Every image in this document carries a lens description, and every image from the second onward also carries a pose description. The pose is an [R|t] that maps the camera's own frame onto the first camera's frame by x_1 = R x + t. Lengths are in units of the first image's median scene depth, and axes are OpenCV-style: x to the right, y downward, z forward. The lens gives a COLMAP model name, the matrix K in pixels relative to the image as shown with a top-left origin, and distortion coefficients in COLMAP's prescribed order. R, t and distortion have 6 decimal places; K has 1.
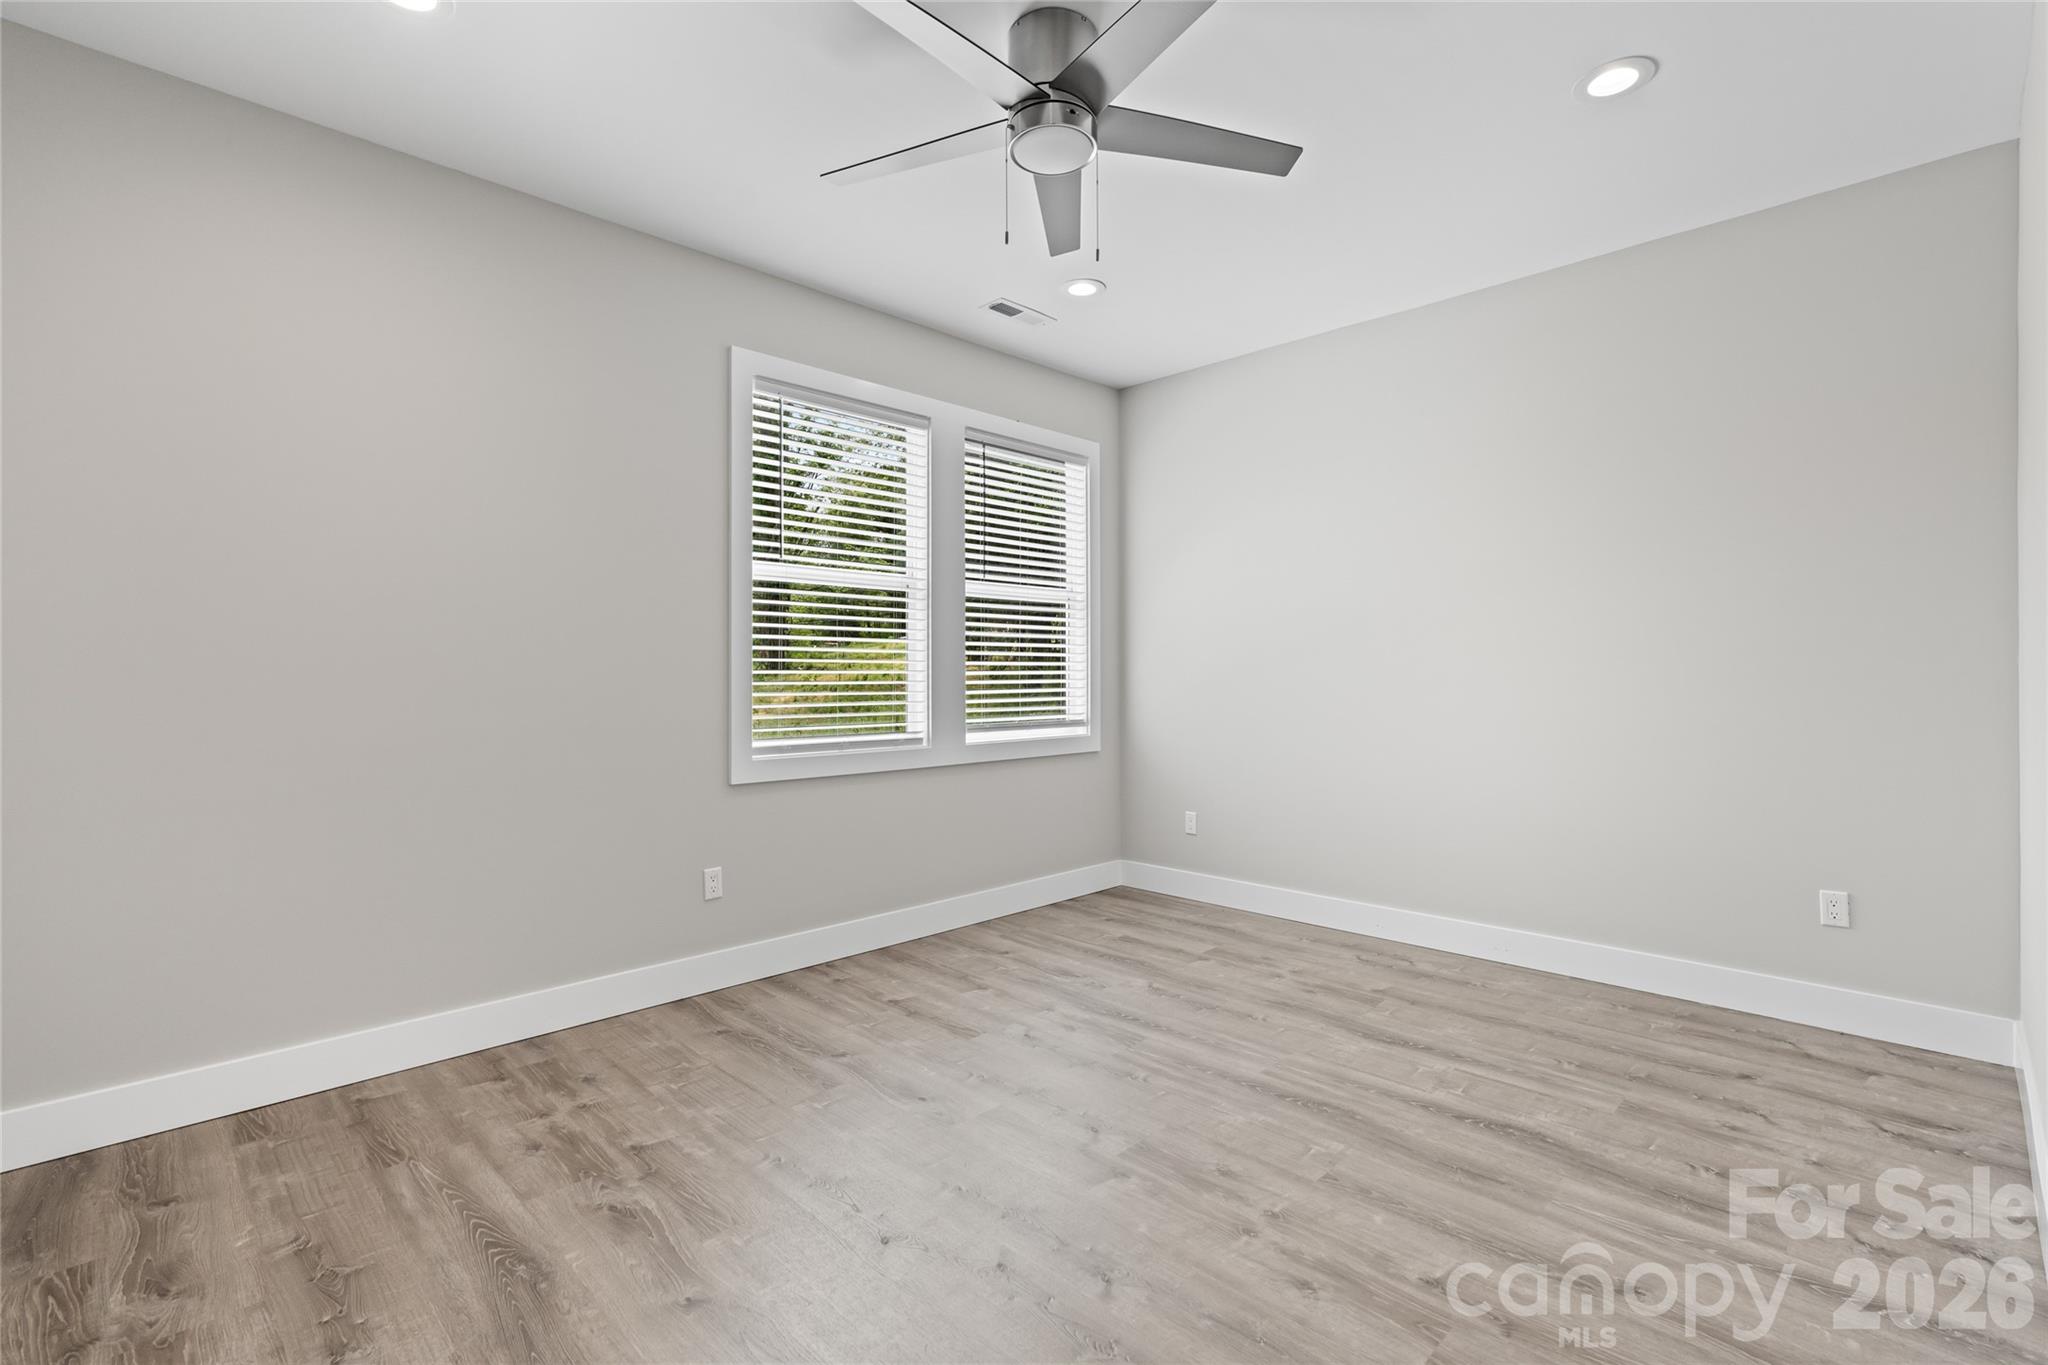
lens RADIAL K [[925.5, 0, 1019.2], [0, 925.5, 679.5], [0, 0, 1]] dist [-0.003881, 0.001561]
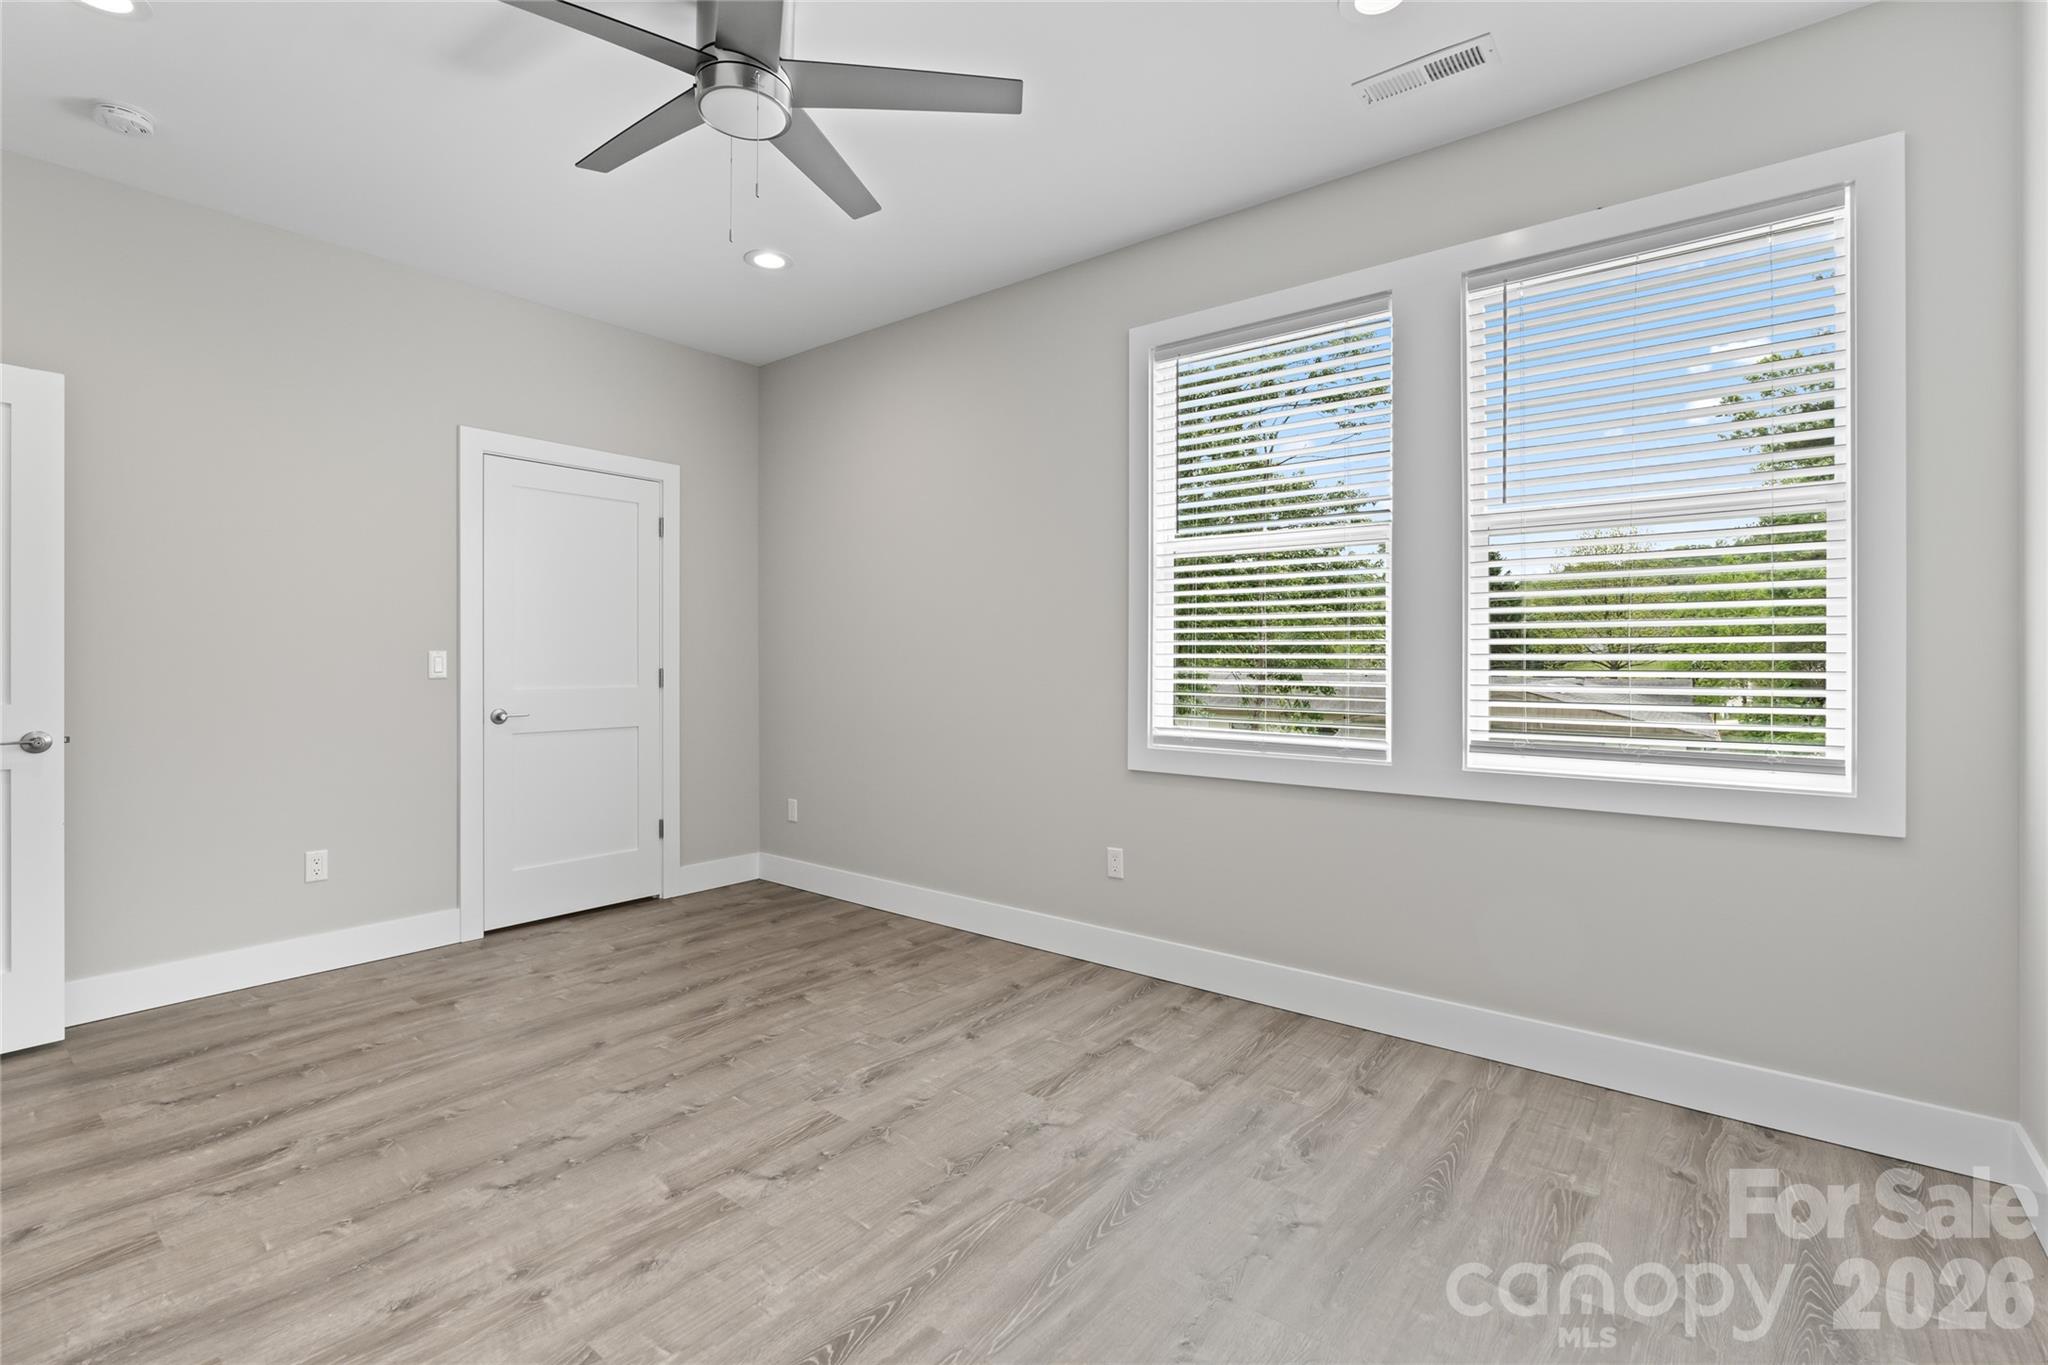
lens RADIAL K [[925.5, 0, 1023.0], [0, 925.5, 663.4], [0, 0, 1]] dist [-0.003881, 0.001561]
pose [[0.111278, 0.006726, -0.993767, 0.711918], [-0.003788, 0.999973, 0.006344, -0.007982], [0.993782, 0.003059, 0.111300, 0.820163]]
